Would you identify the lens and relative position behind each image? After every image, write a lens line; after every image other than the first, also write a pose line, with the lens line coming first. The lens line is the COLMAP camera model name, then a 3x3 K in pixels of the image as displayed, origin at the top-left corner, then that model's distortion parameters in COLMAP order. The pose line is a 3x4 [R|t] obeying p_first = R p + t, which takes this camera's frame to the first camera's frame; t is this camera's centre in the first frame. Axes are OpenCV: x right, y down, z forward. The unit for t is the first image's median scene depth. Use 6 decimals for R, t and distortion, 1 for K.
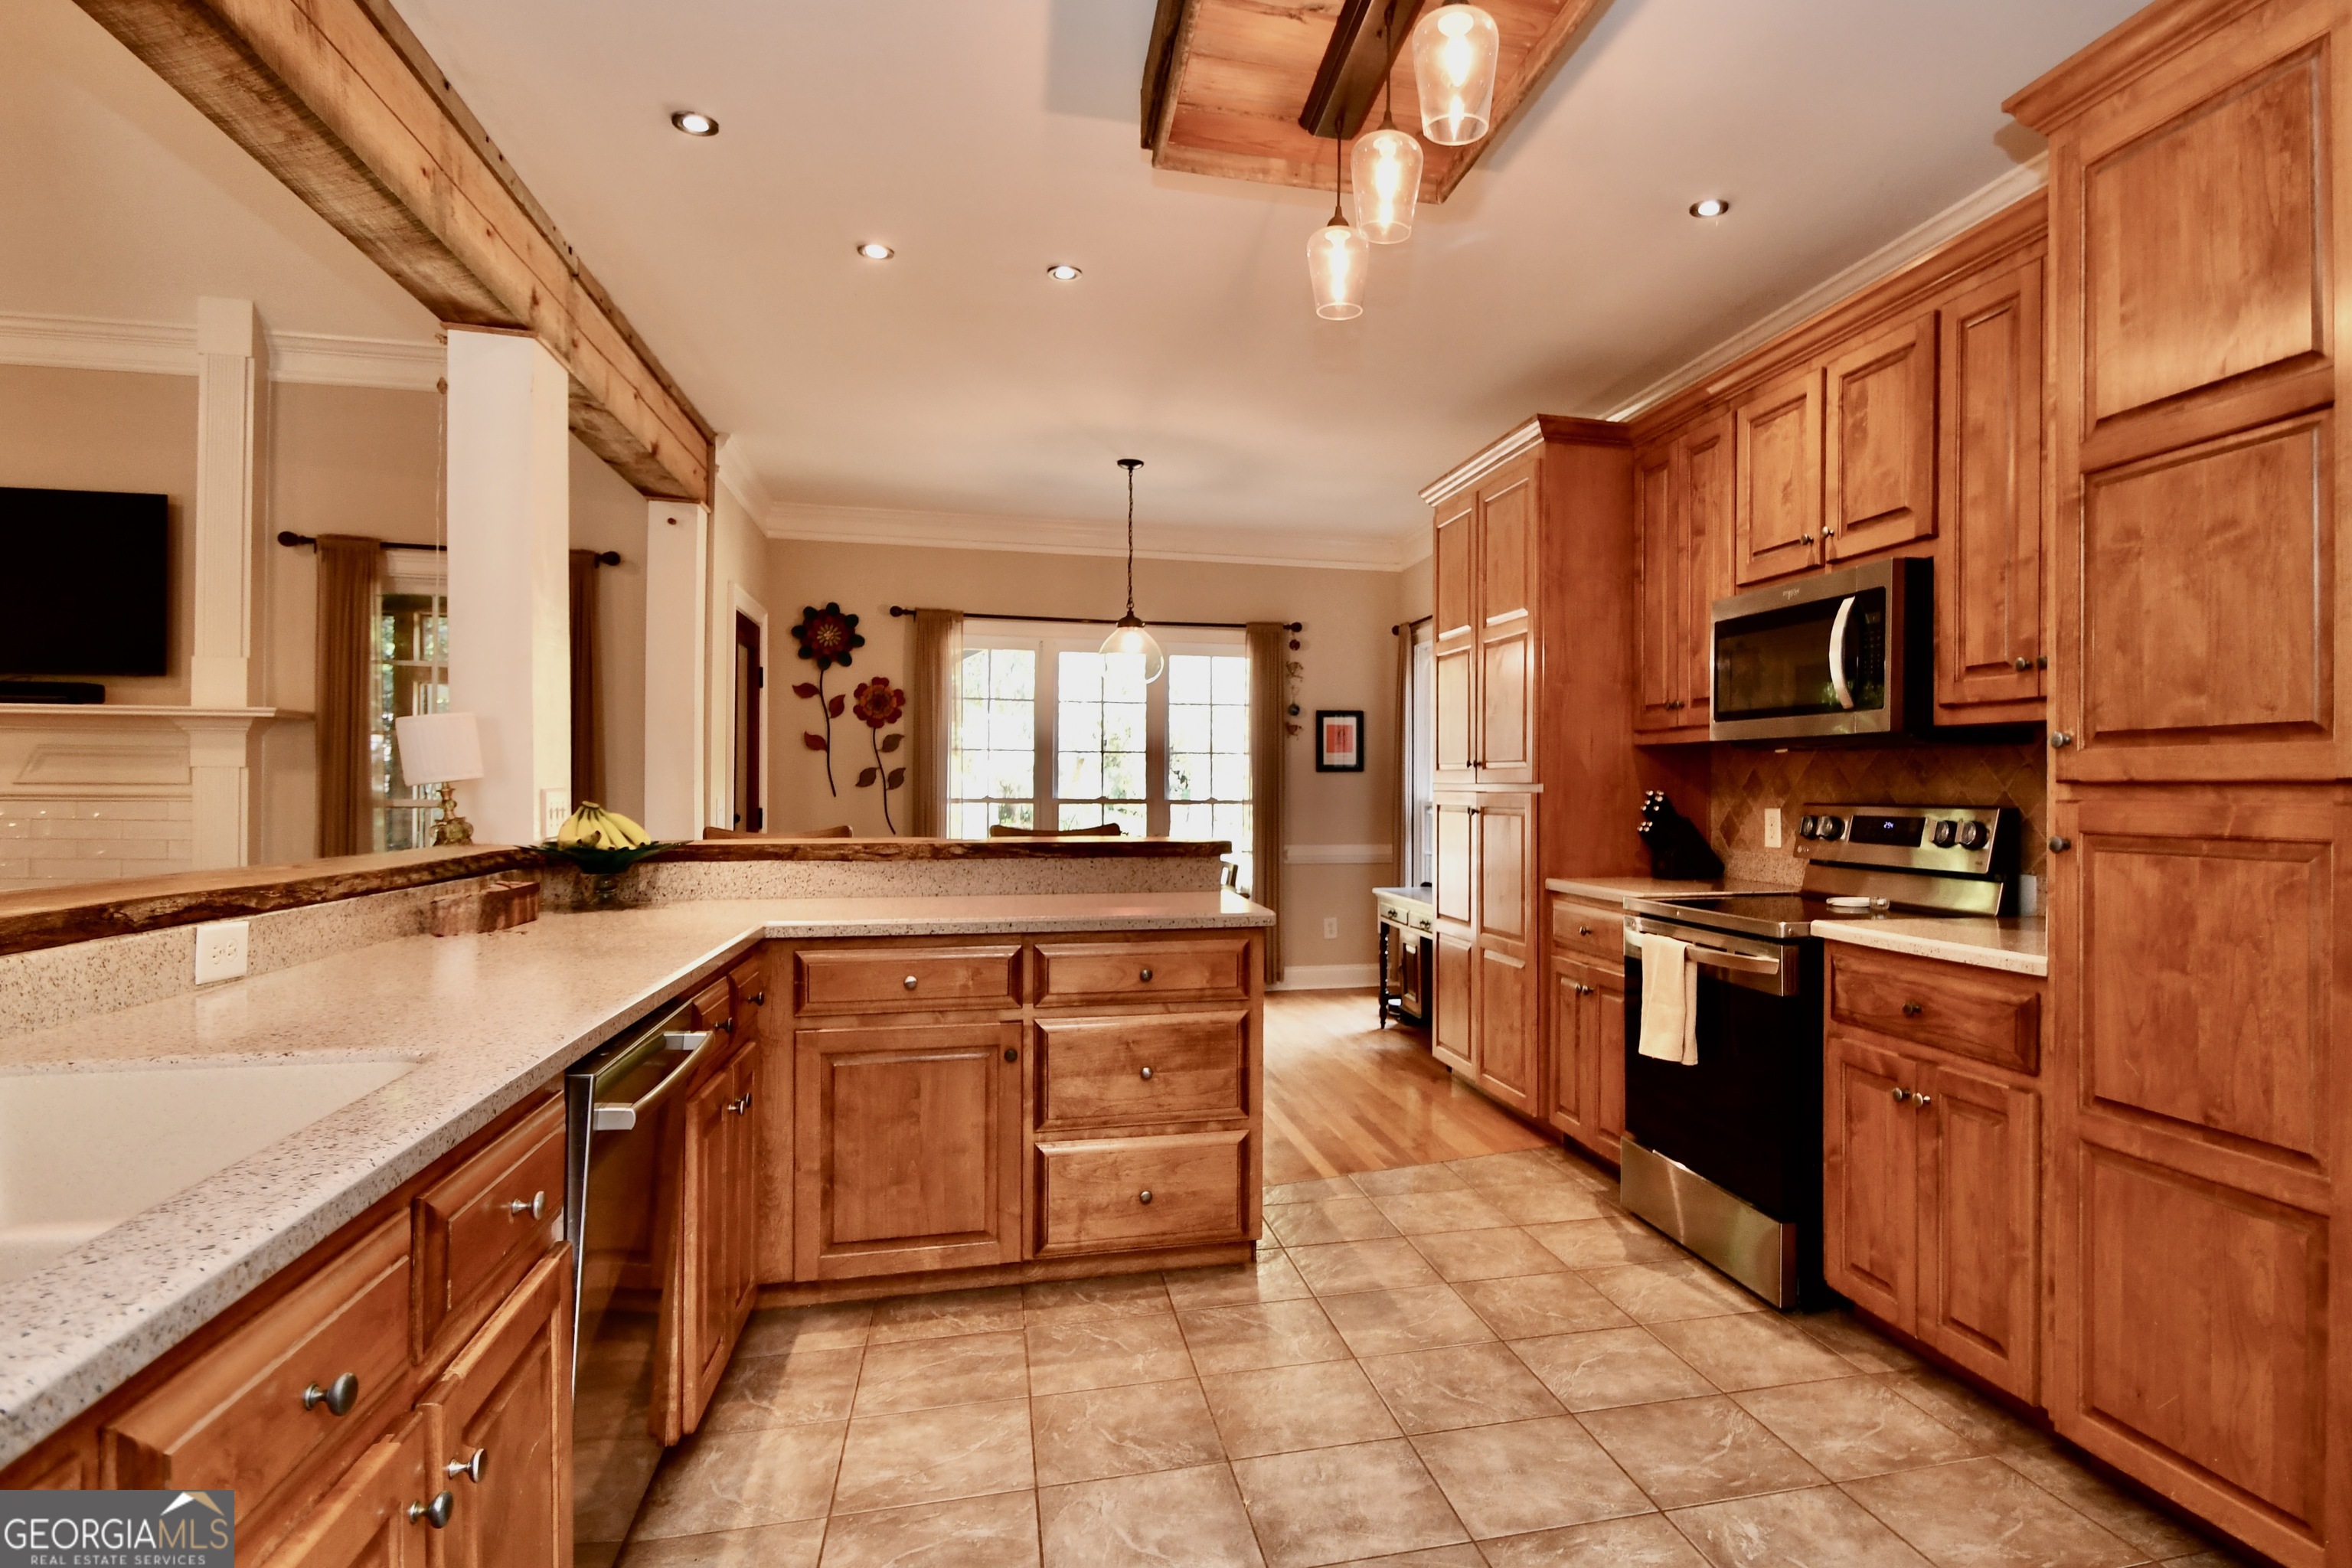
lens RADIAL K [[1033.6, 0, 1199.3], [0, 1033.6, 783.4], [0, 0, 1]] dist [0.007454, -0.012966]
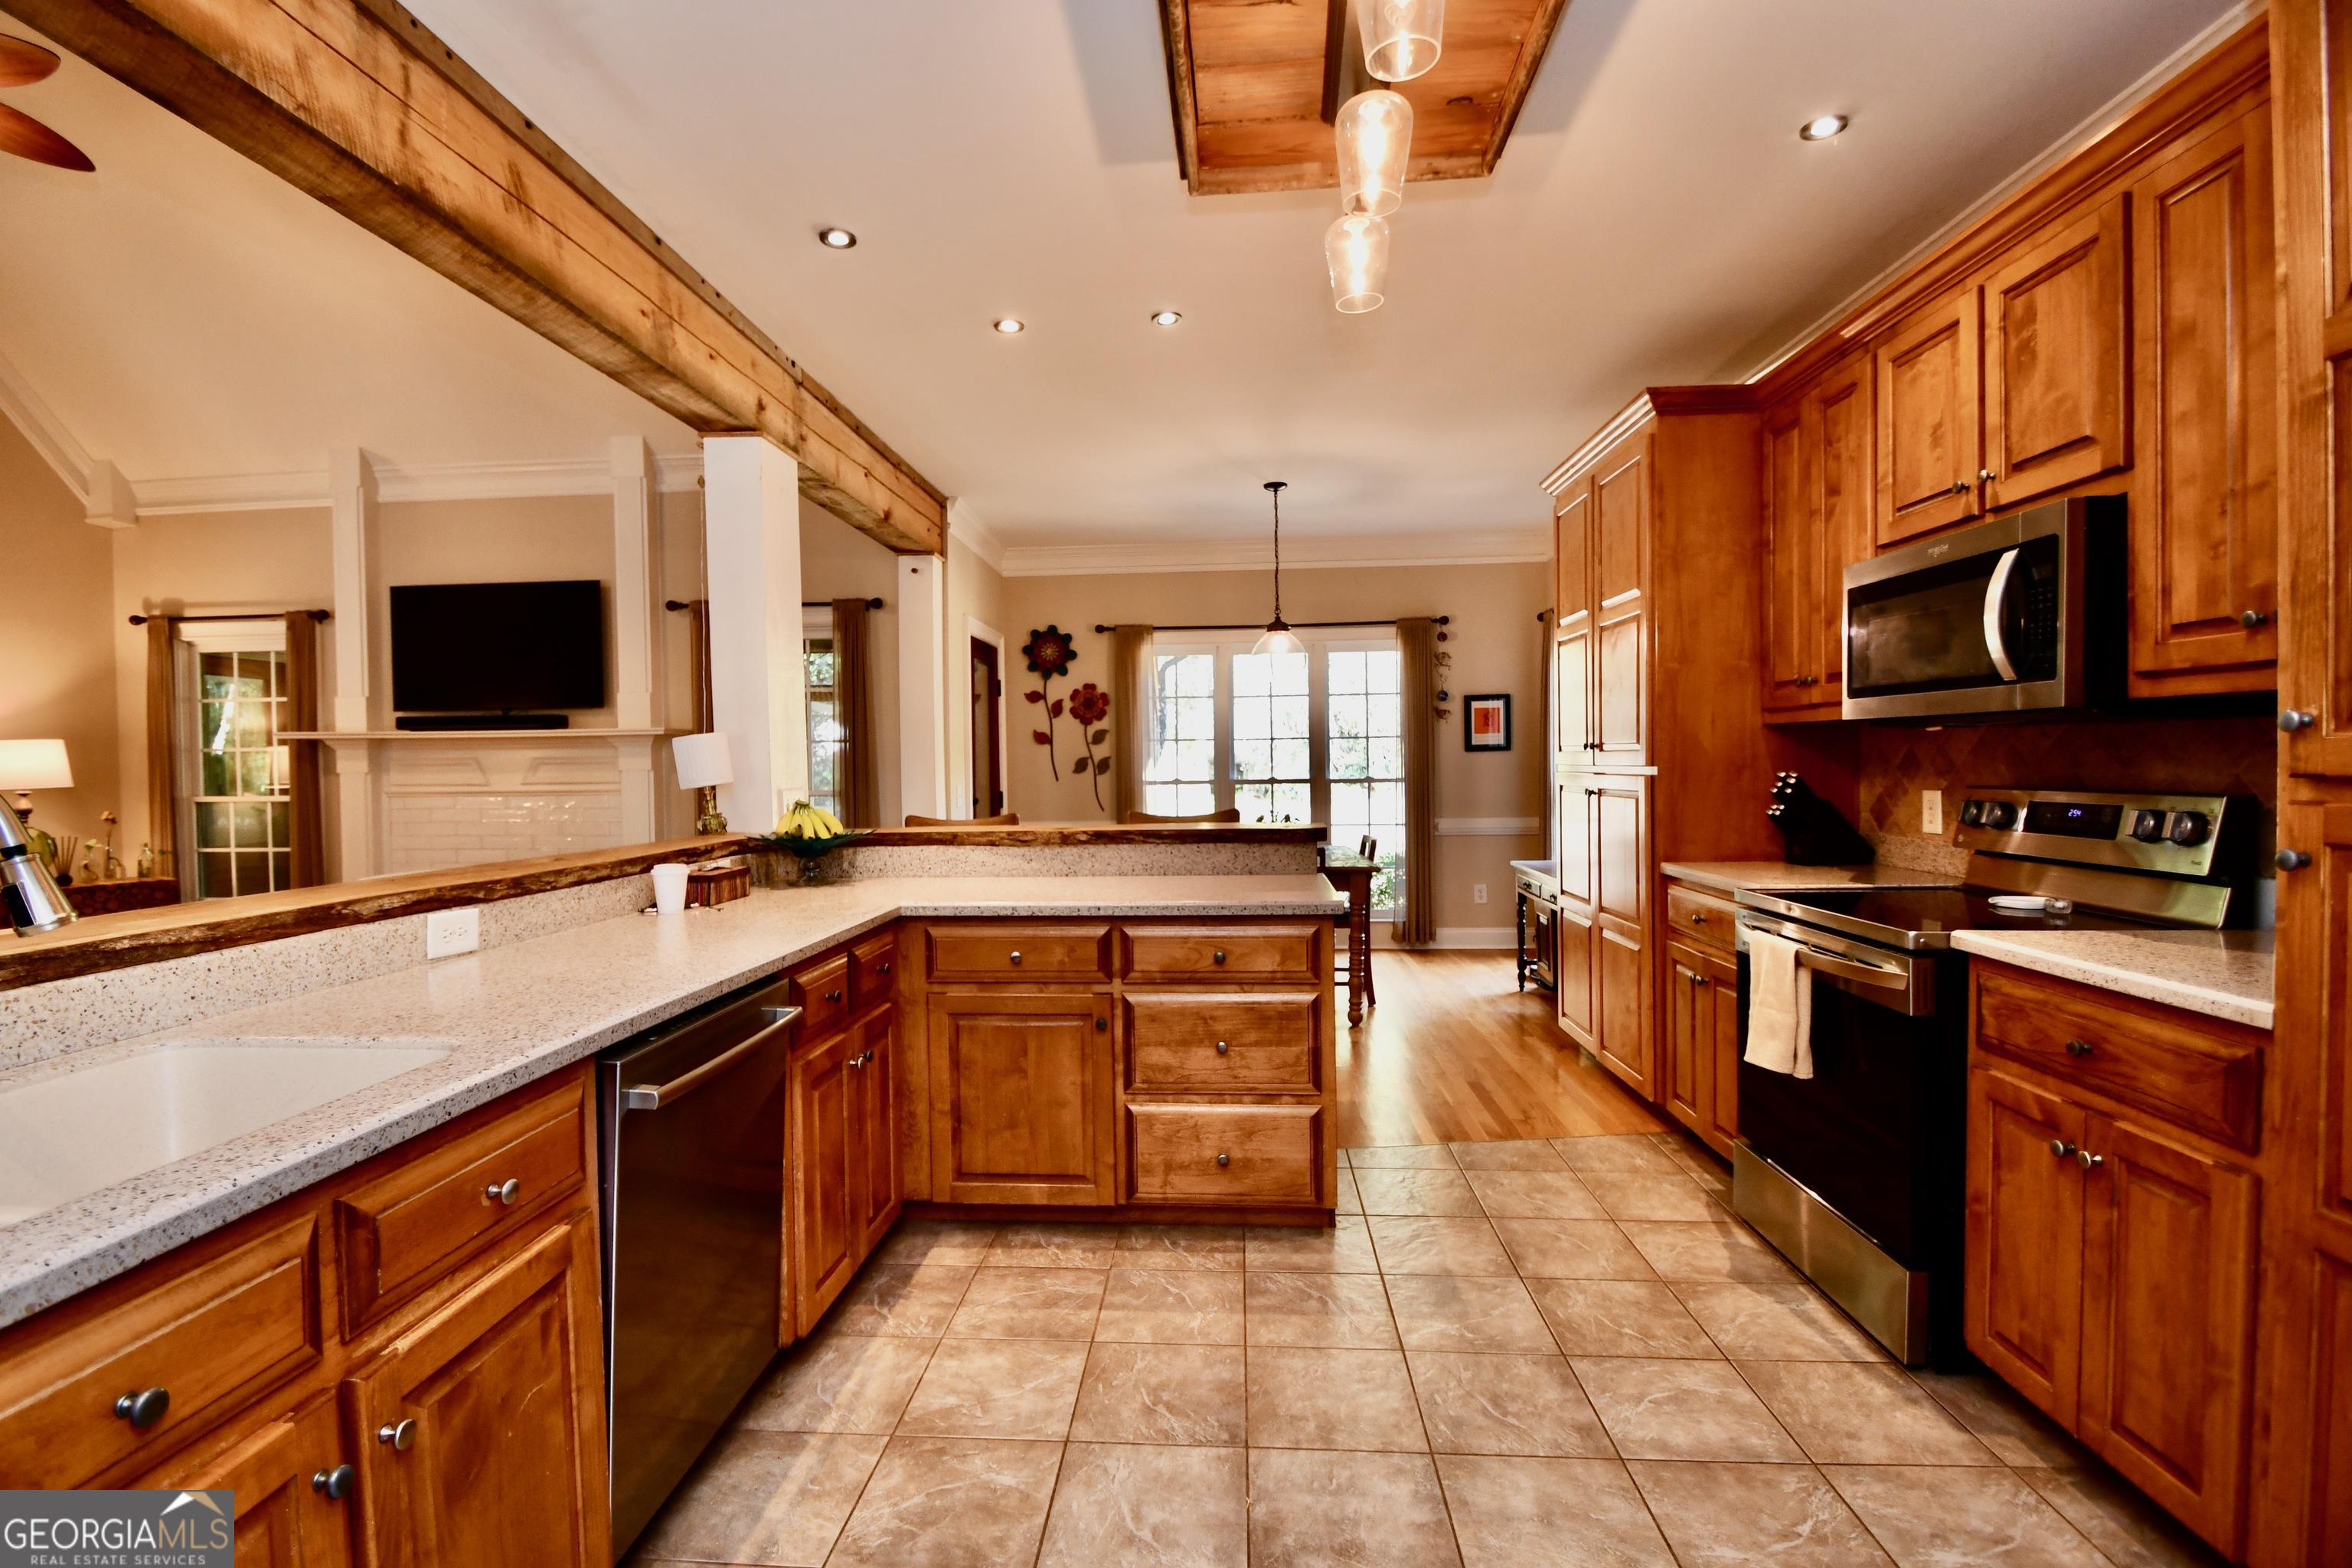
lens RADIAL K [[859.0, 0, 1153.3], [0, 859.0, 784.3], [0, 0, 1]] dist [0.001037, -0.006787]
pose [[0.963394, -0.016377, -0.267590, 0.126303], [0.023533, 0.999445, 0.023557, -0.019043], [0.267056, -0.028992, 0.963245, 0.121914]]
